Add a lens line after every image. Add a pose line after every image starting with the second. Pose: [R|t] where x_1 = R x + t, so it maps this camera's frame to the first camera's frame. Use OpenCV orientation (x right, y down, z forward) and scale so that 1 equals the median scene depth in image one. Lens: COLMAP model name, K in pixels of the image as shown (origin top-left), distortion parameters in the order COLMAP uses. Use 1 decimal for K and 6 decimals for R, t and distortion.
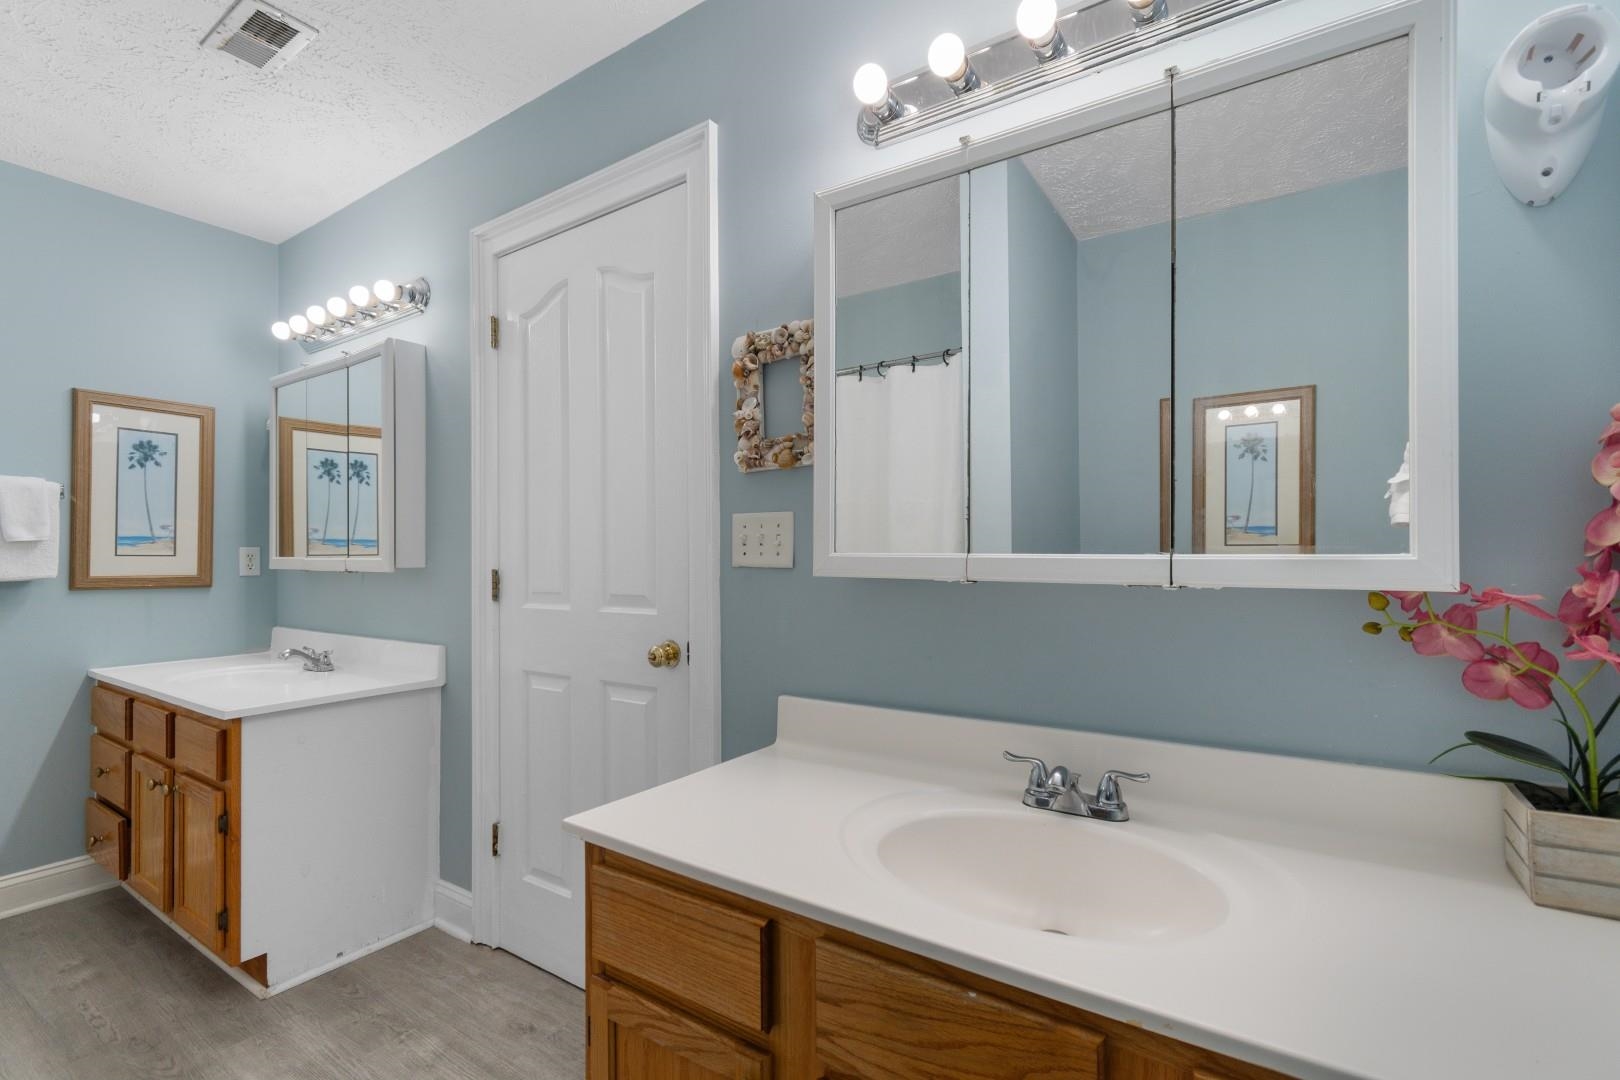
lens RADIAL K [[718.8, 0, 815.0], [0, 718.8, 550.9], [0, 0, 1]] dist [0.004208, -0.003492]
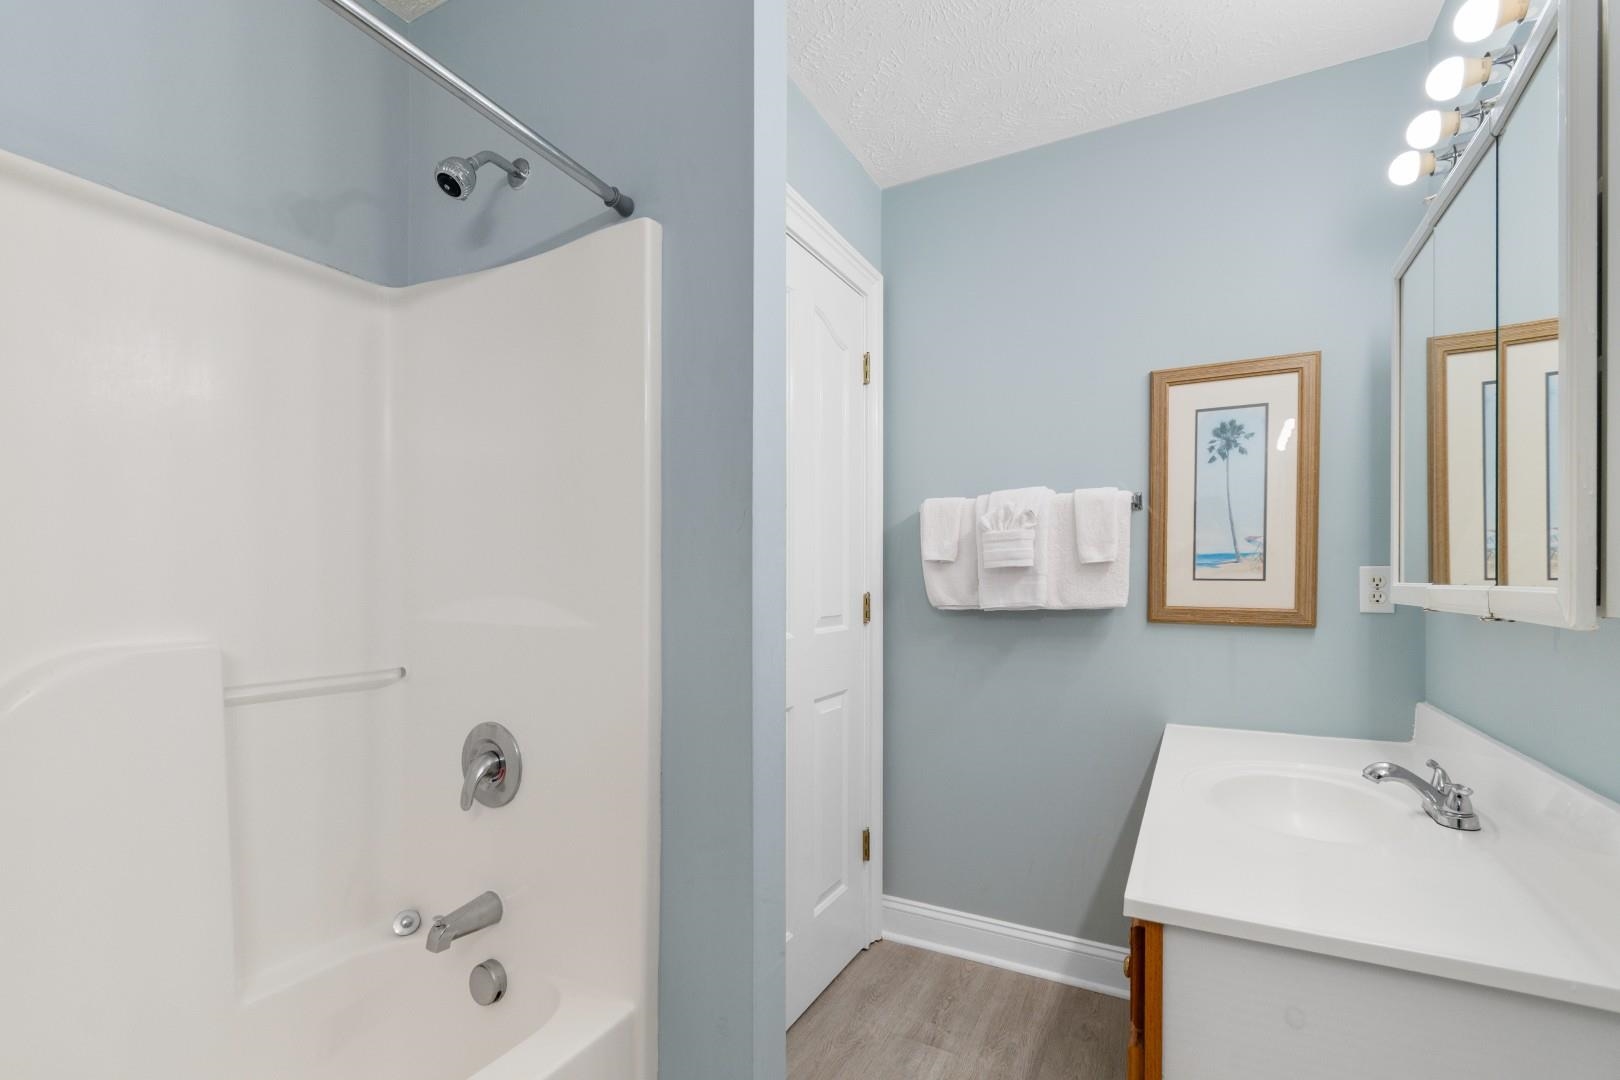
lens RADIAL K [[718.8, 0, 840.3], [0, 718.8, 587.5], [0, 0, 1]] dist [0.004208, -0.003492]
pose [[0.105073, 0.009700, -0.994417, -0.247458], [0.005289, 0.999933, 0.010313, 0.004772], [0.994450, -0.006344, 0.105015, 0.532118]]
